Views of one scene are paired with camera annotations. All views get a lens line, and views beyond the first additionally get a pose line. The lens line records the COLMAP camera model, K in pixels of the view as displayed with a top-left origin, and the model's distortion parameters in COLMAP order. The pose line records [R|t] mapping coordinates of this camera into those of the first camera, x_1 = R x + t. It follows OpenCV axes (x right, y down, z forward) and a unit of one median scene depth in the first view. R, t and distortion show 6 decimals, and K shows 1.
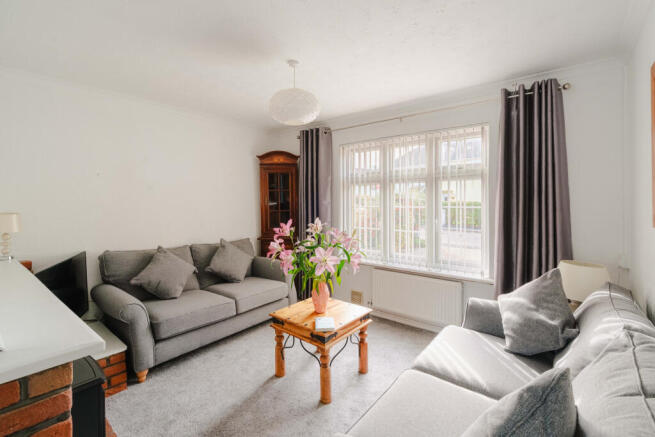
lens RADIAL K [[296.5, 0, 325.3], [0, 296.5, 199.1], [0, 0, 1]] dist [-0.012613, 0.000424]
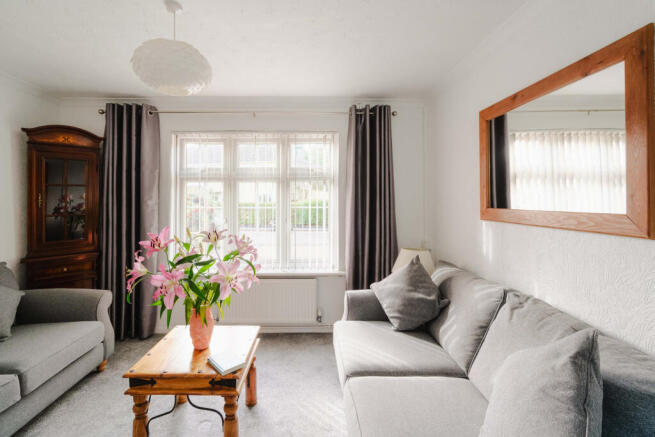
lens RADIAL K [[296.5, 0, 325.3], [0, 296.5, 199.1], [0, 0, 1]] dist [-0.012613, 0.000424]
pose [[0.758610, 0.008041, 0.651496, -0.242765], [-0.006032, 0.999968, -0.005317, 0.002469], [-0.651518, 0.000104, 0.758634, 0.199249]]
